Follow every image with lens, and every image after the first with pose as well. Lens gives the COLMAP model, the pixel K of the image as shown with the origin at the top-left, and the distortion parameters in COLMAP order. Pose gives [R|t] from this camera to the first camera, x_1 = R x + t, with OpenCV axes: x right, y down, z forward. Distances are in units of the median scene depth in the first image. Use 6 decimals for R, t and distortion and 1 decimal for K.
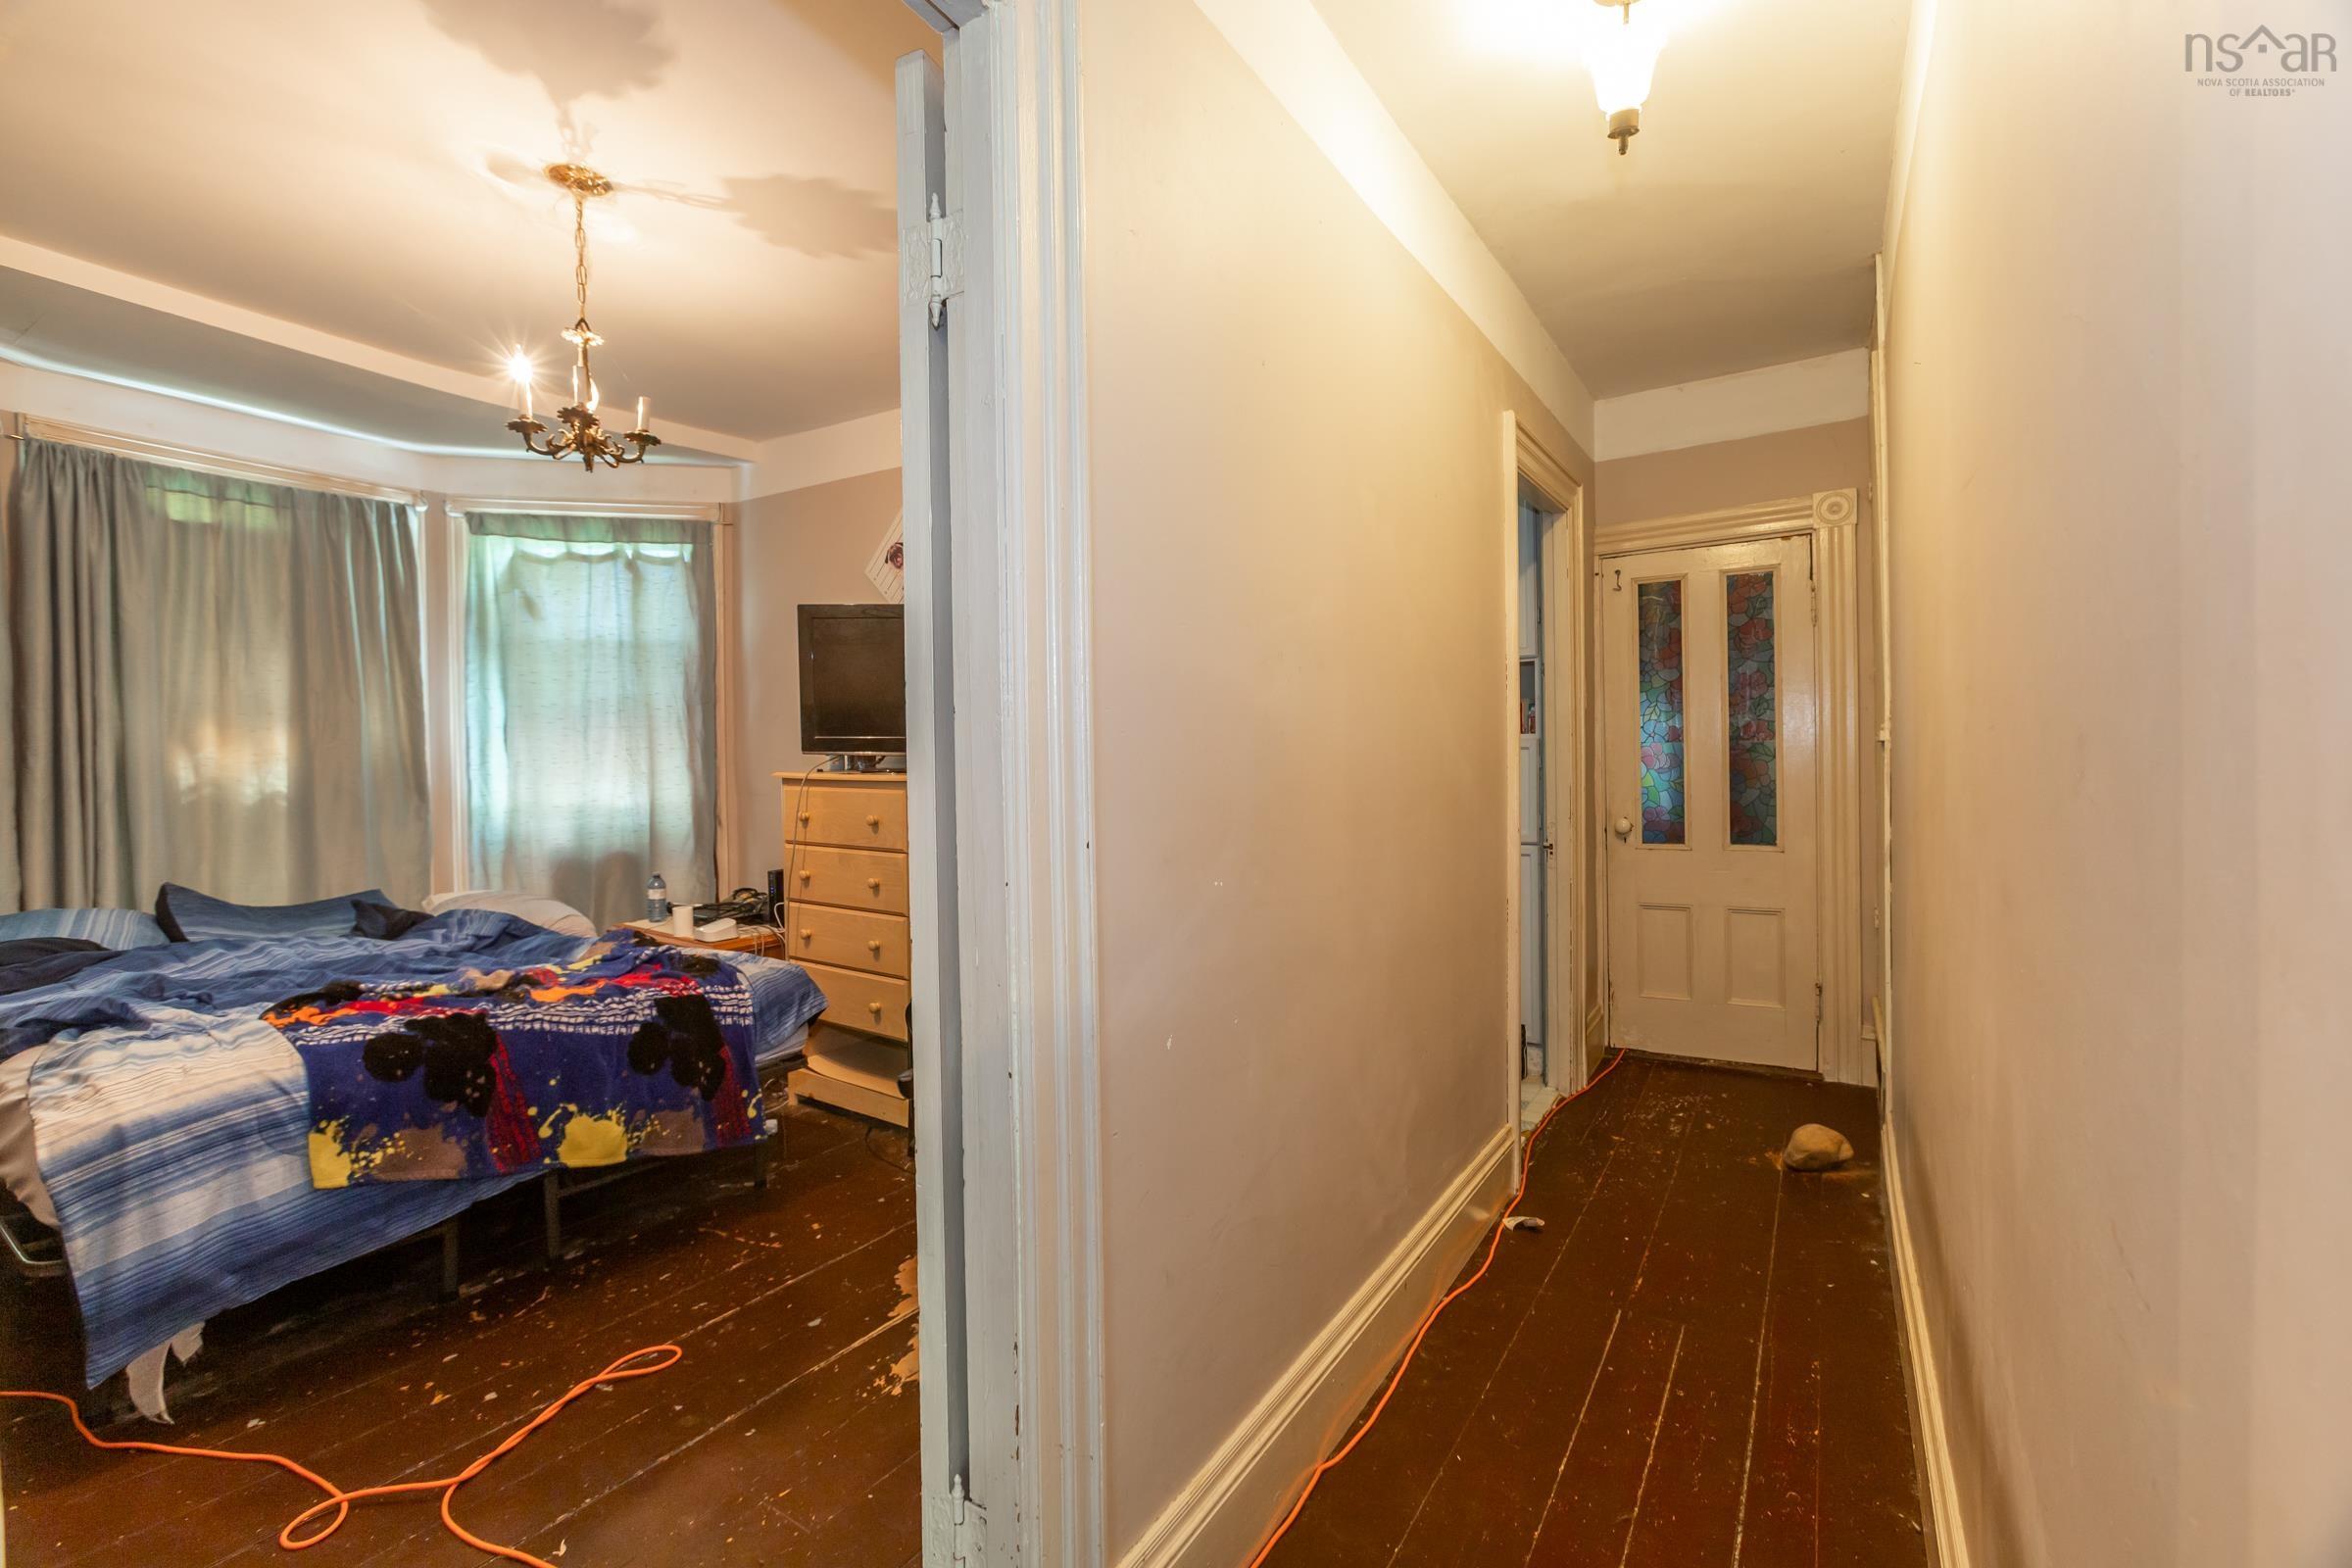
lens RADIAL K [[1030.2, 0, 1162.6], [0, 1030.2, 780.6], [0, 0, 1]] dist [-0.011207, 0.007391]
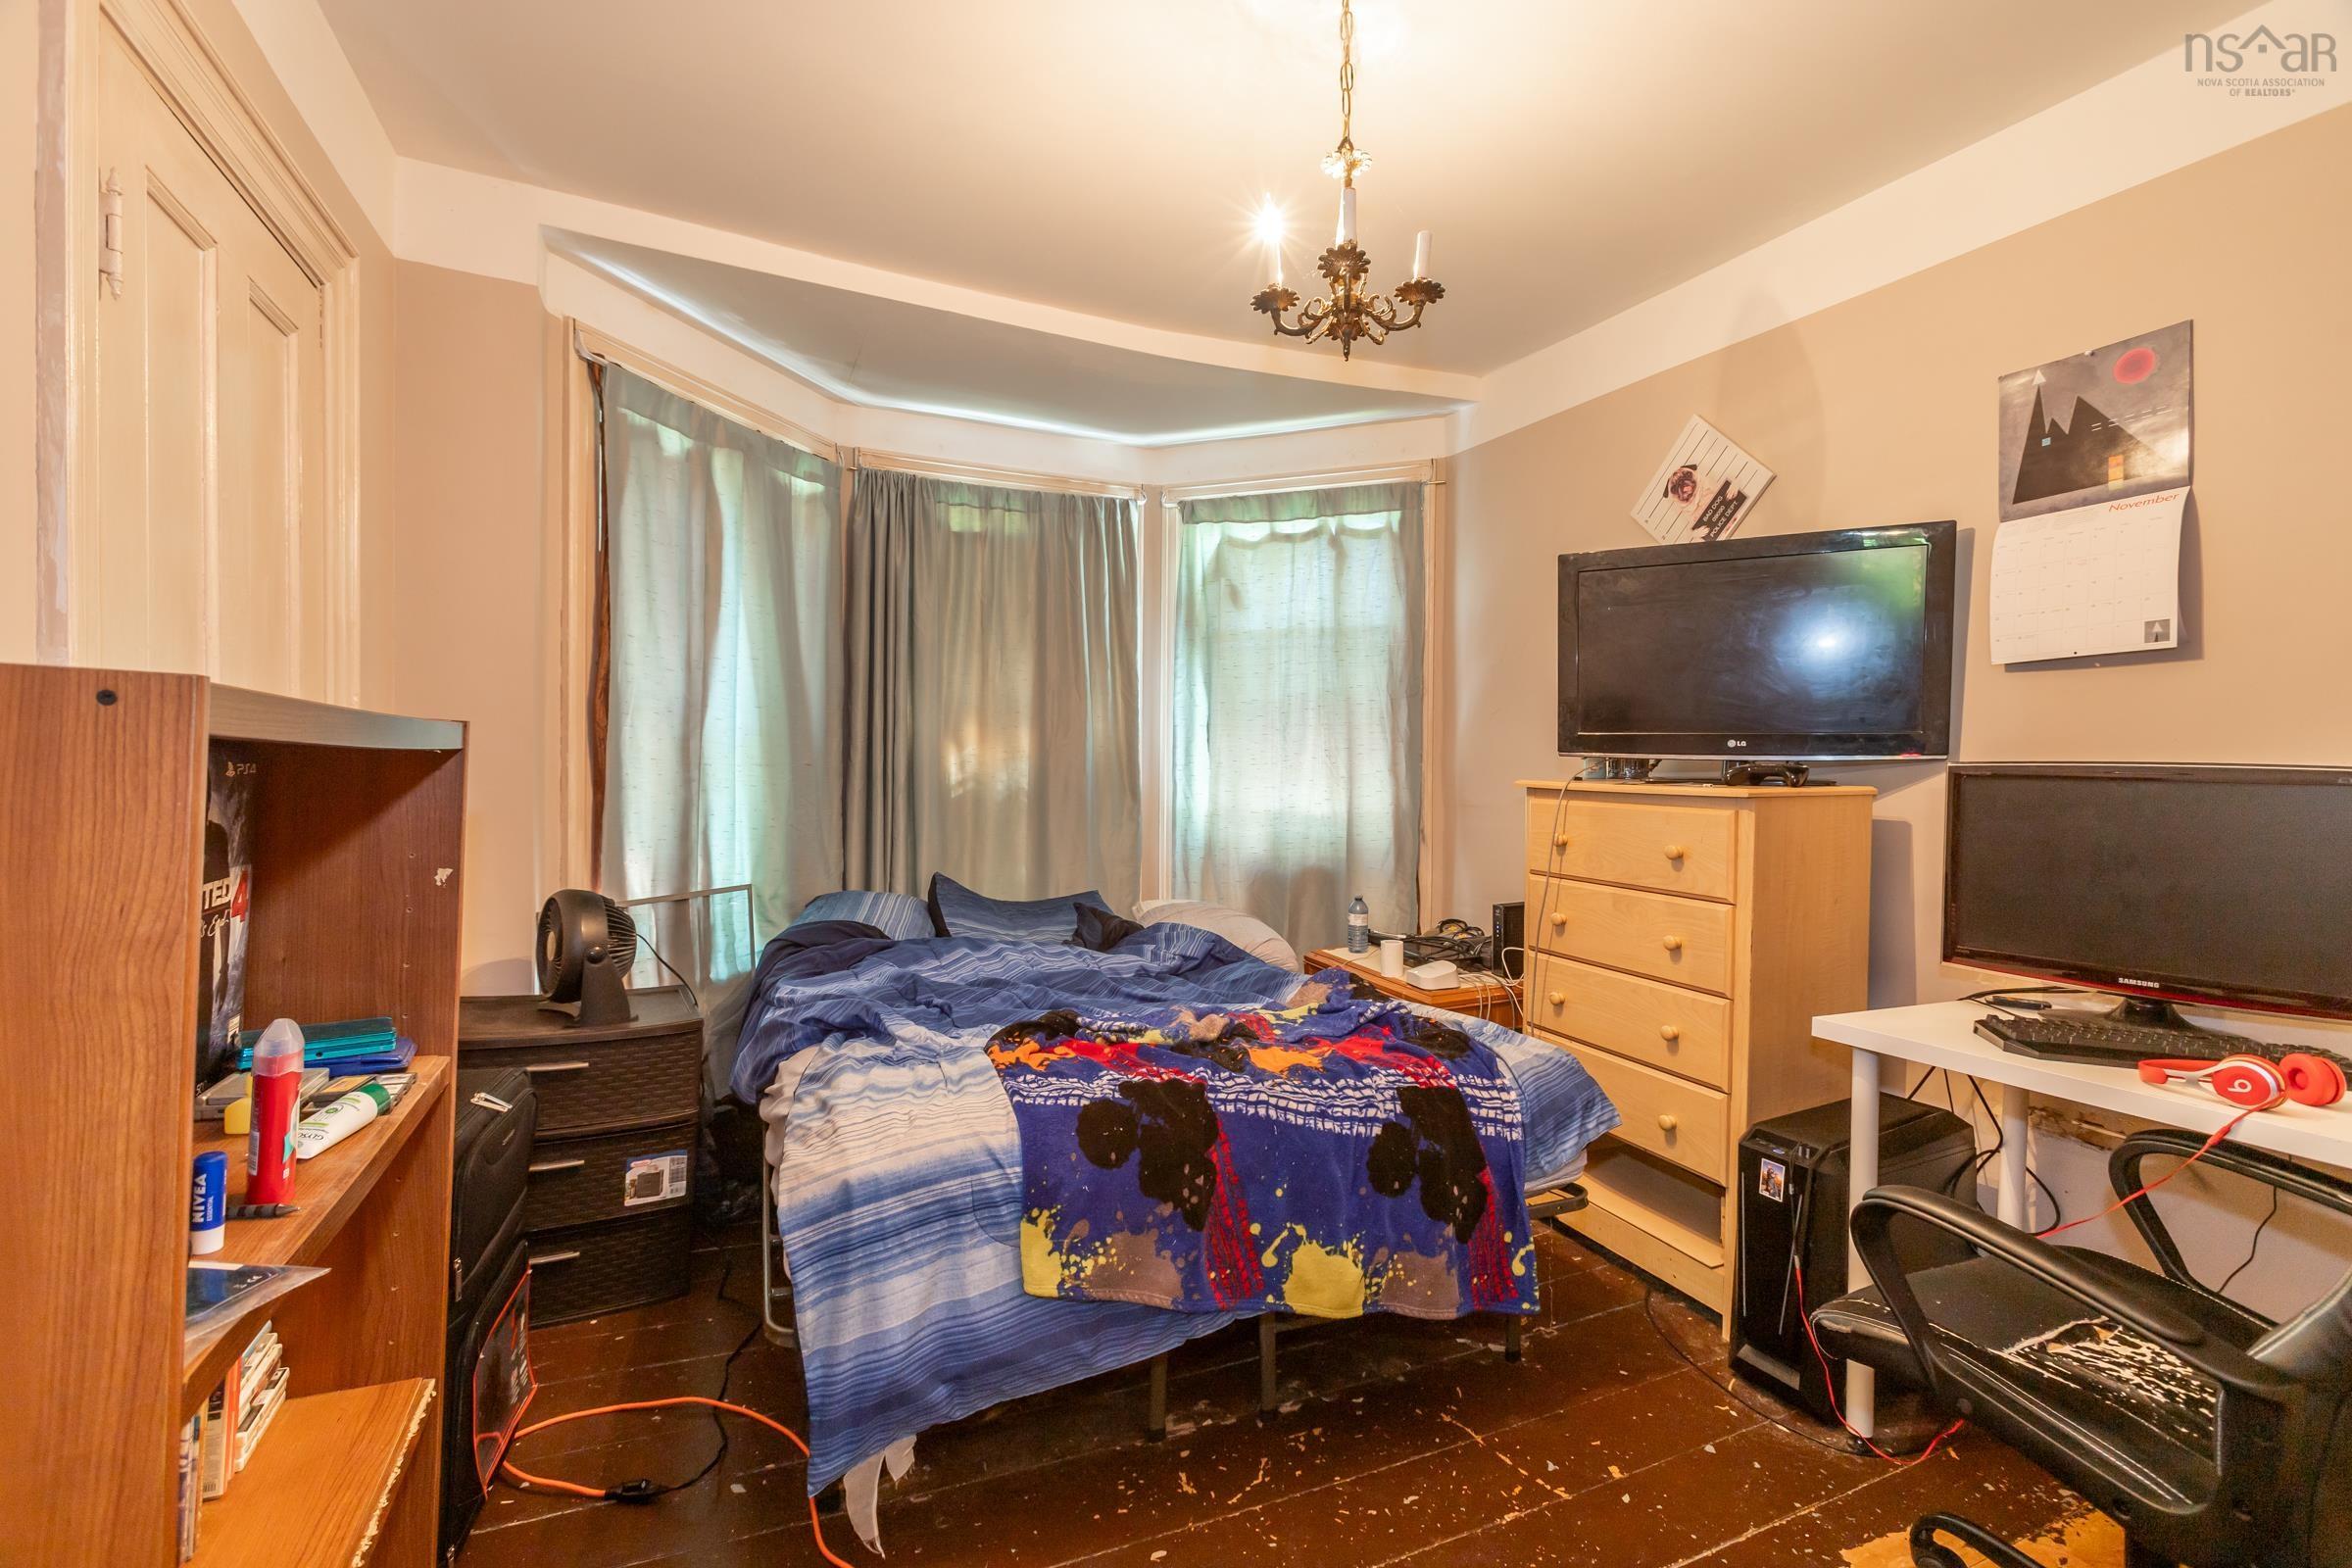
lens RADIAL K [[1030.2, 0, 1162.6], [0, 1030.2, 780.6], [0, 0, 1]] dist [-0.011207, 0.007391]
pose [[0.830953, 0.021523, -0.555926, -0.221276], [-0.026368, 0.999652, -0.000712, 0.000446], [0.555718, 0.015250, 0.831231, 0.285344]]
